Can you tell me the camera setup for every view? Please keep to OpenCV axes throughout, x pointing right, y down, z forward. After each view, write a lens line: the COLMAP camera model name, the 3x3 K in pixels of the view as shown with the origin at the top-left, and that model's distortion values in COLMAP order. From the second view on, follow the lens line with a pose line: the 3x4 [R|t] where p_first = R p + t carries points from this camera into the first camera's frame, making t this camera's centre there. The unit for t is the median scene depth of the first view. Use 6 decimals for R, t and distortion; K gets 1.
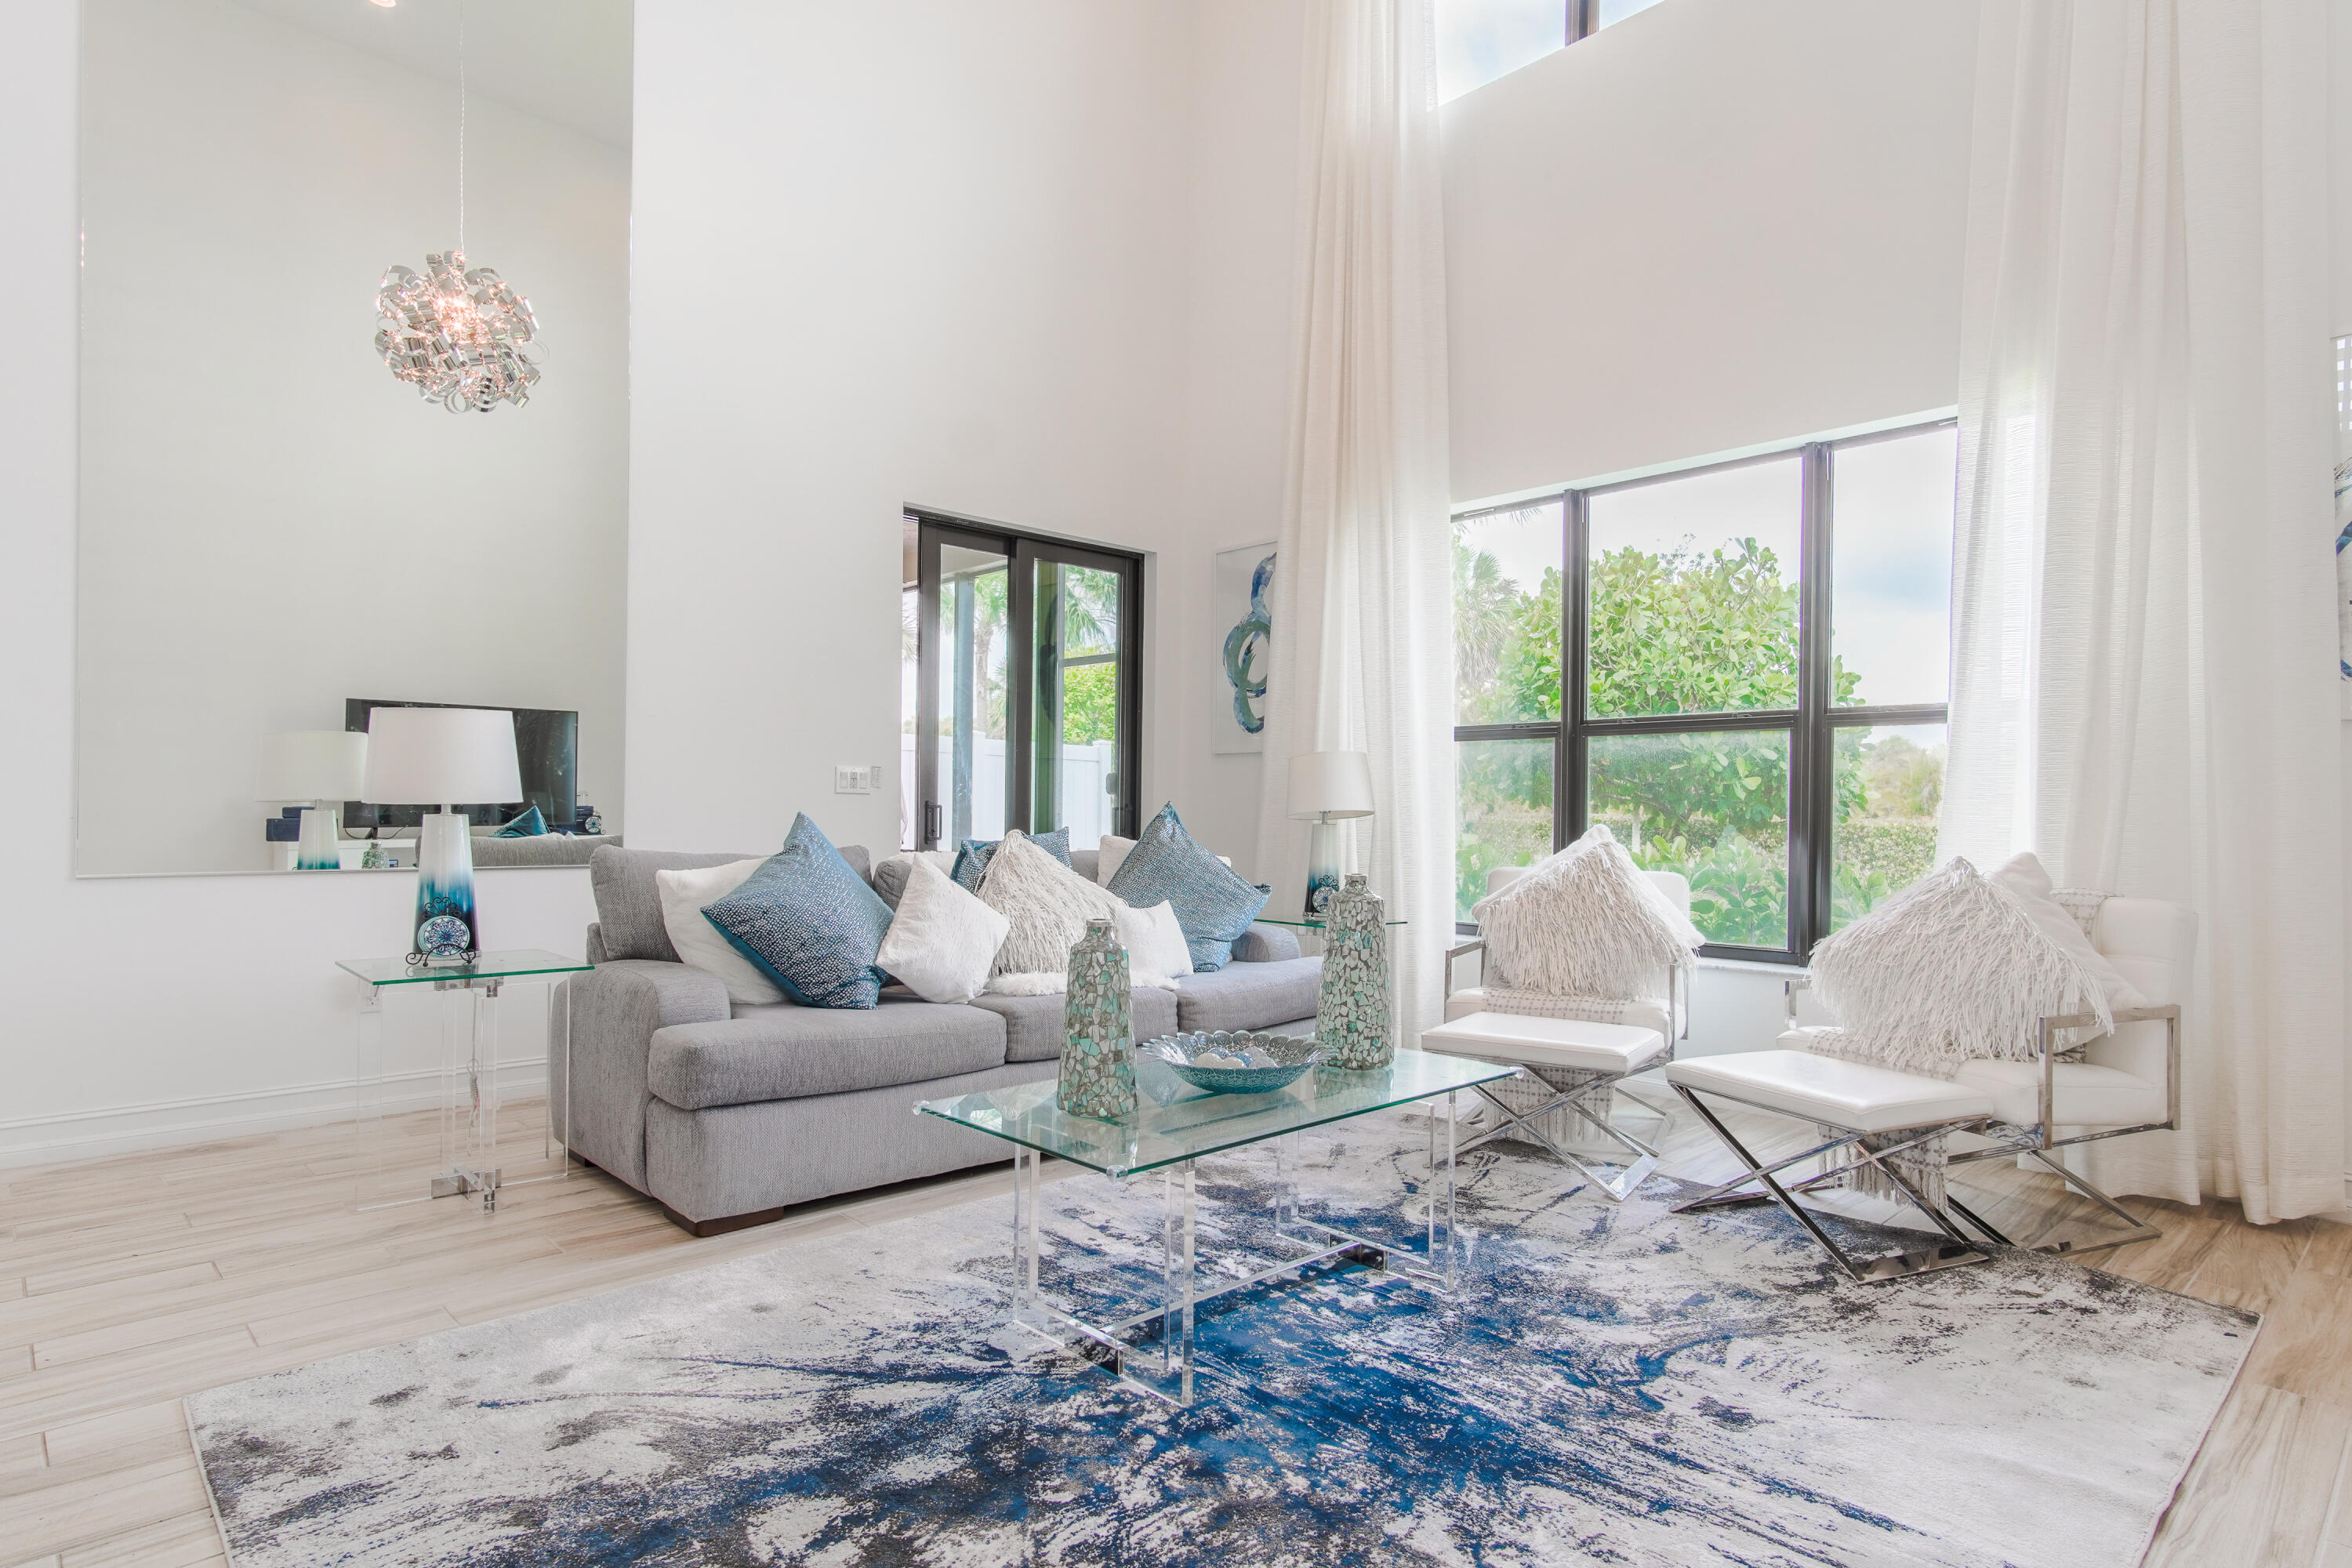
lens RADIAL K [[1289.7, 0, 1196.5], [0, 1289.7, 805.1], [0, 0, 1]] dist [-0.002889, 0.004622]
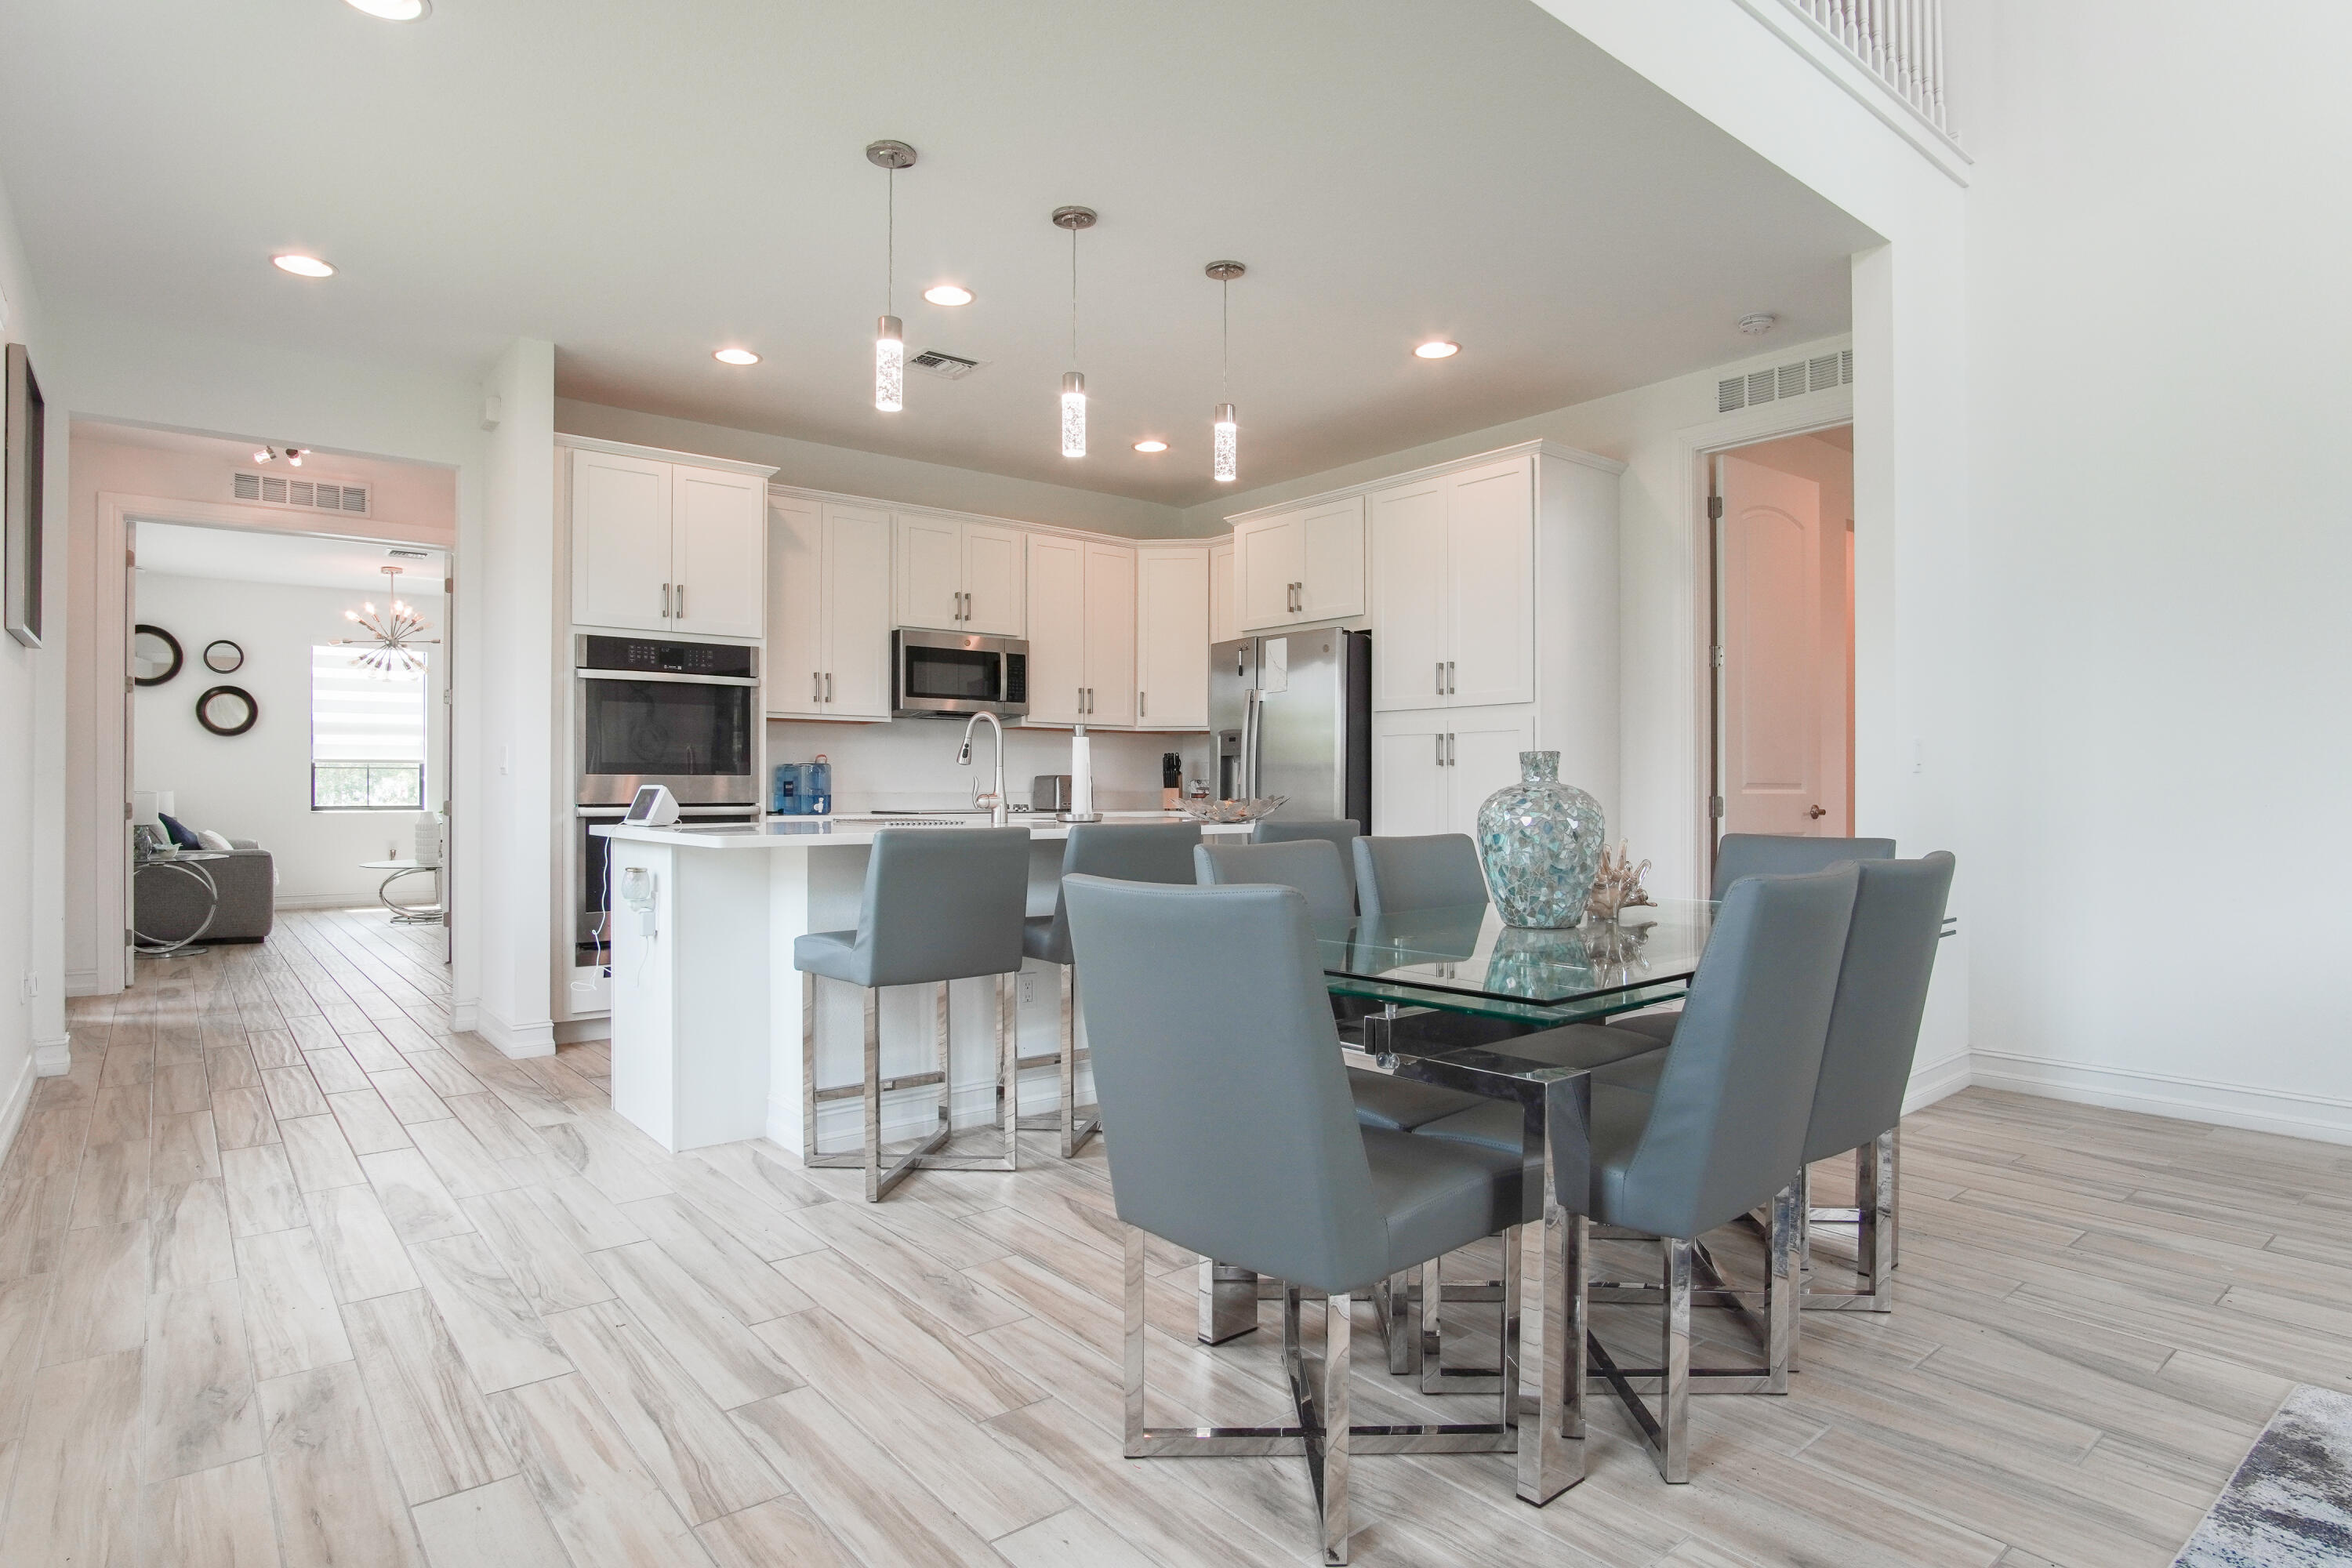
lens RADIAL K [[1289.7, 0, 1179.5], [0, 1289.7, 787.6], [0, 0, 1]] dist [-0.002889, 0.004622]
pose [[-0.102710, -0.012576, -0.994632, 0.266070], [-0.000165, 0.999920, -0.012626, 0.003629], [0.994711, -0.001132, -0.102703, 0.191795]]
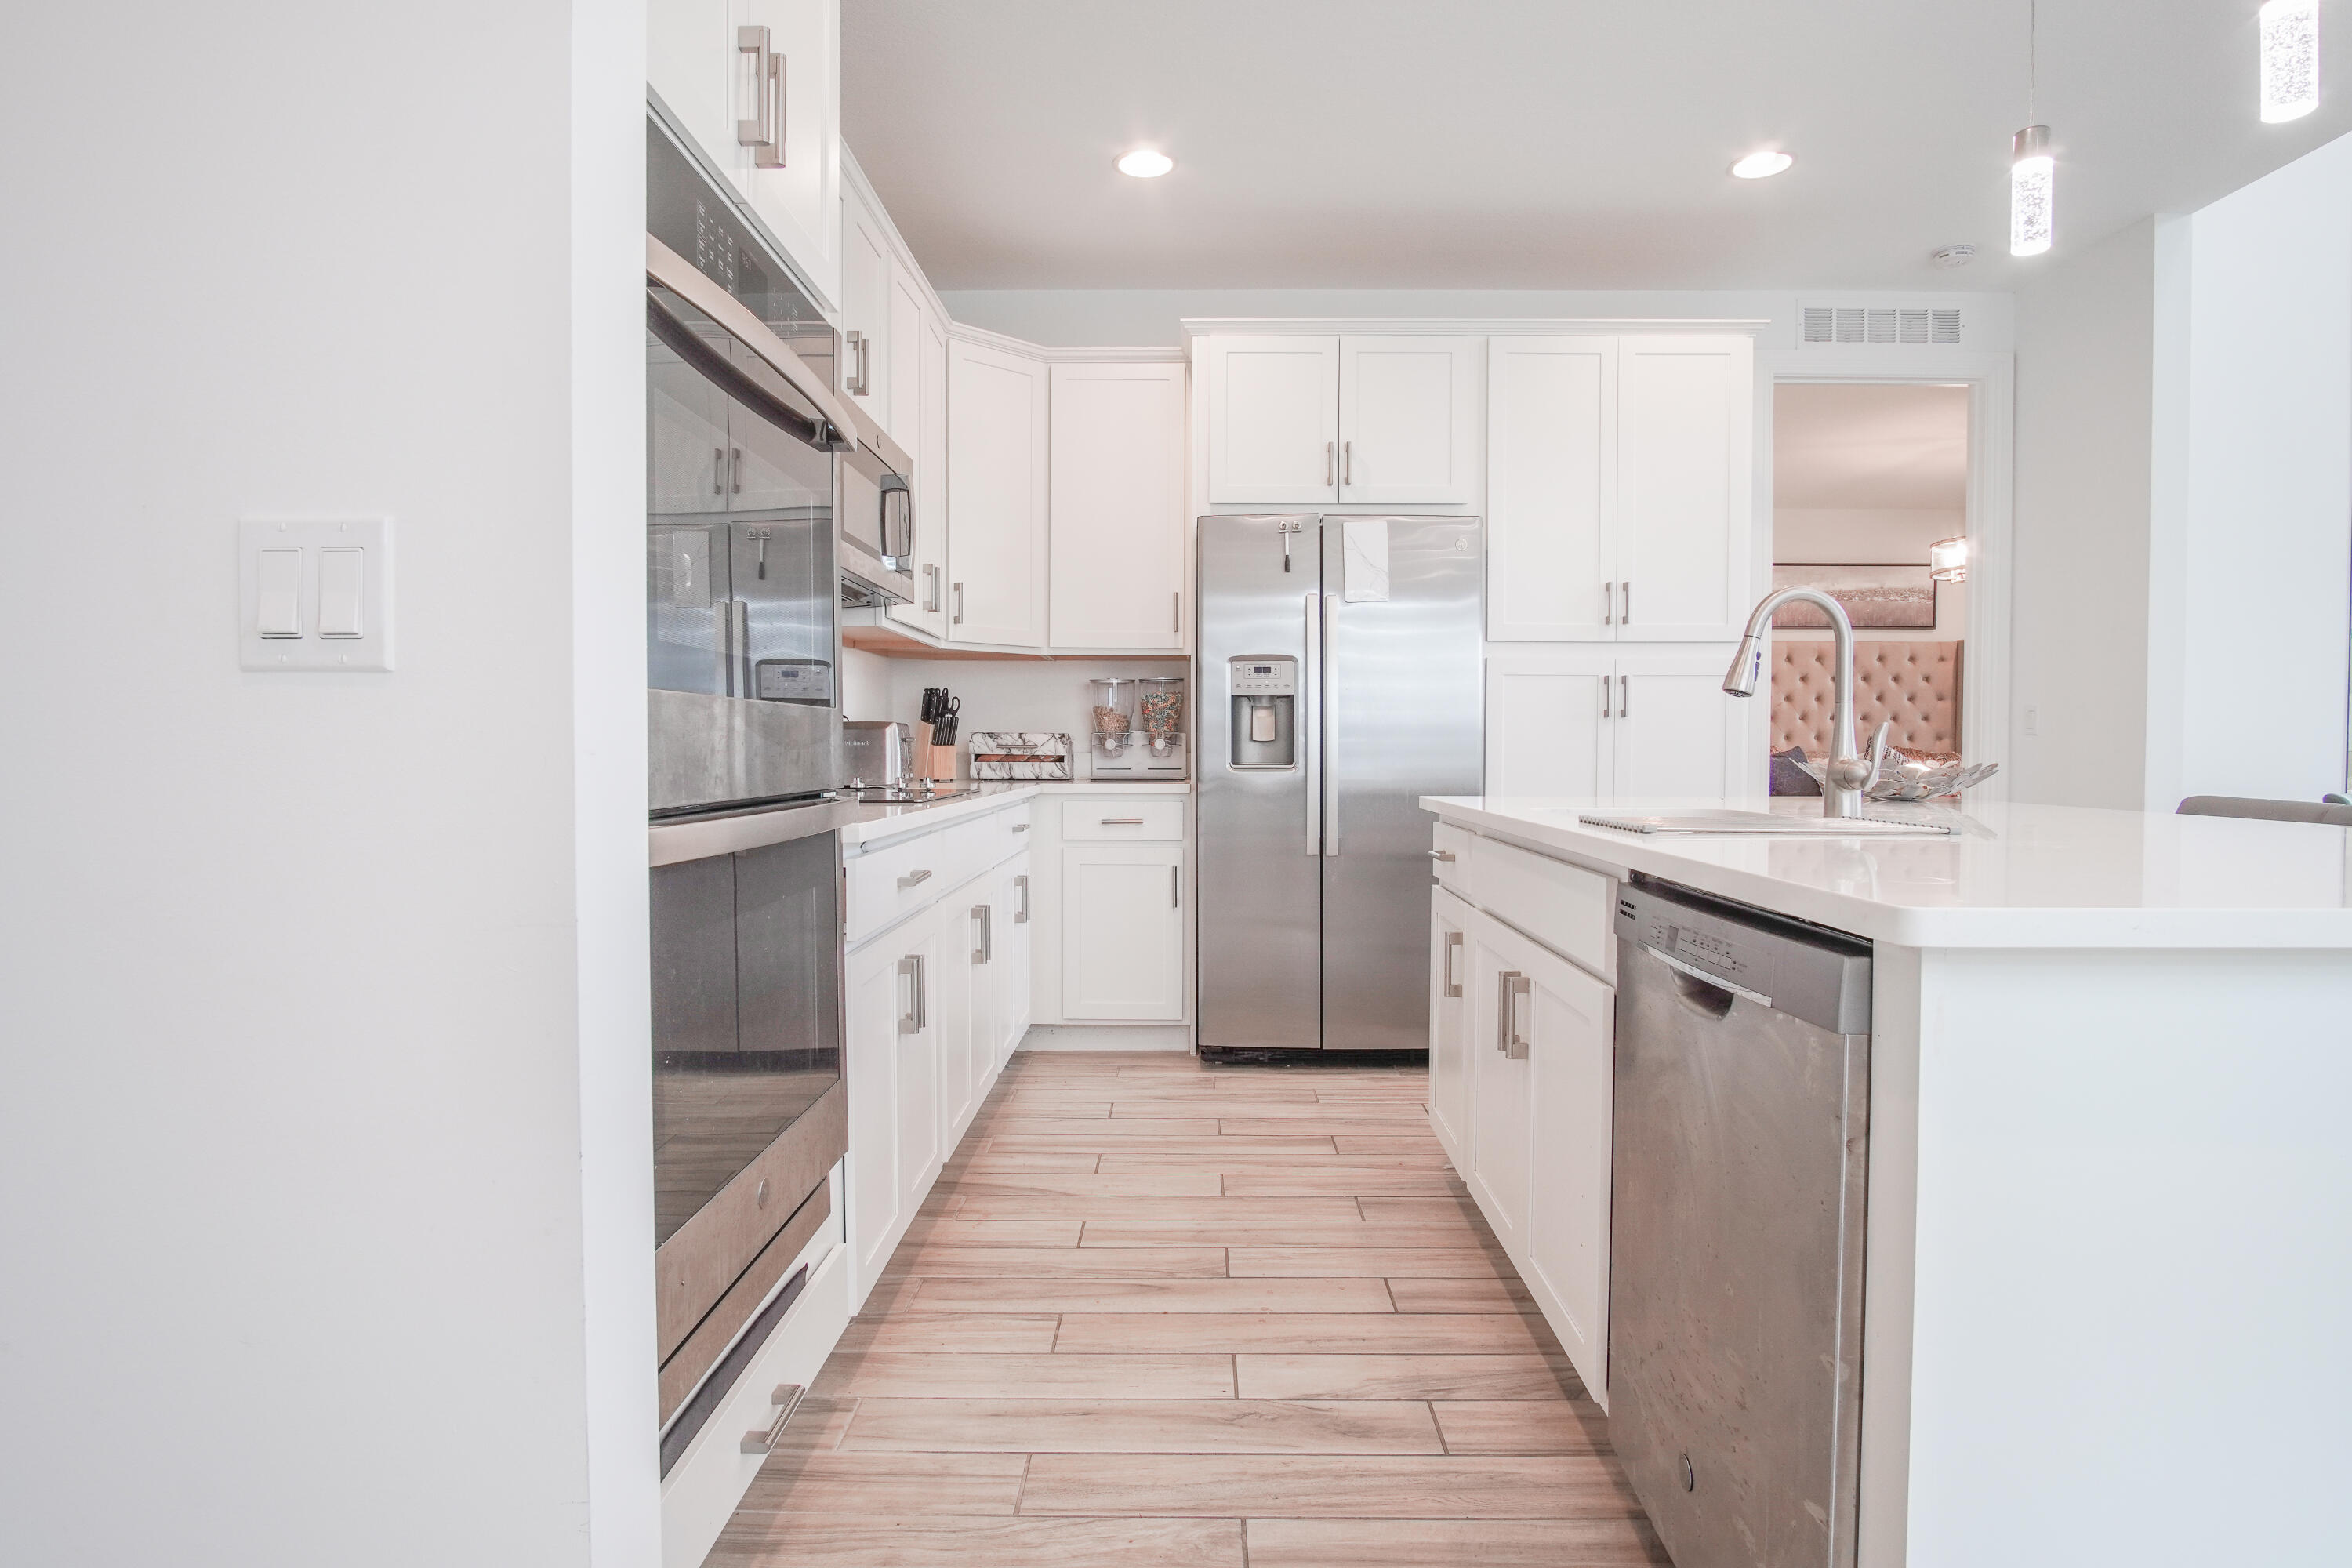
lens RADIAL K [[1289.7, 0, 1187.4], [0, 1289.7, 785.0], [0, 0, 1]] dist [-0.002889, 0.004622]
pose [[0.710607, 0.006276, -0.703561, -0.895328], [0.010604, 0.999751, 0.019629, -0.009771], [0.703509, -0.021409, 0.710364, -0.910804]]
